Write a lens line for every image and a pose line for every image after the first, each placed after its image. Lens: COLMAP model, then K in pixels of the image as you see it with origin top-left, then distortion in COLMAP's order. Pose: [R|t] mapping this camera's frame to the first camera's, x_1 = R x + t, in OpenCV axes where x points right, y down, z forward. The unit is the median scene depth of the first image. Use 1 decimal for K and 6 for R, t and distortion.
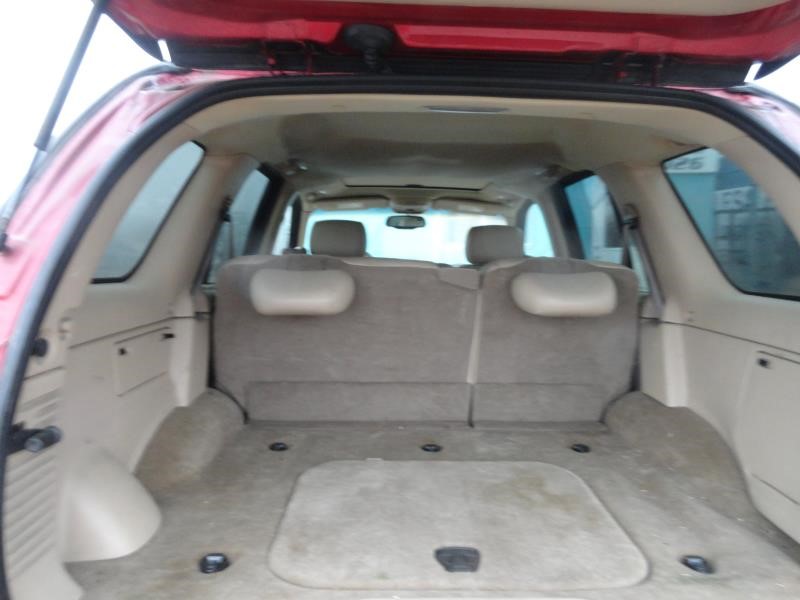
lens RADIAL K [[551.4, 0, 396.9], [0, 551.4, 296.7], [0, 0, 1]] dist [0.003498, -0.004697]
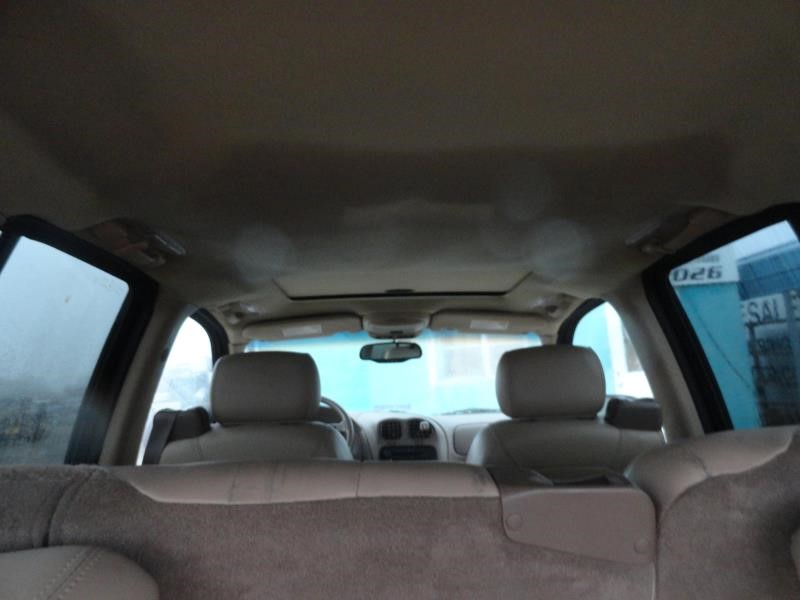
lens RADIAL K [[551.4, 0, 397.8], [0, 551.4, 296.2], [0, 0, 1]] dist [0.003498, -0.004697]
pose [[0.998230, -0.053819, 0.025309, 0.012438], [0.058356, 0.968444, -0.242302, -0.043336], [-0.011470, 0.243350, 0.969871, 0.375364]]
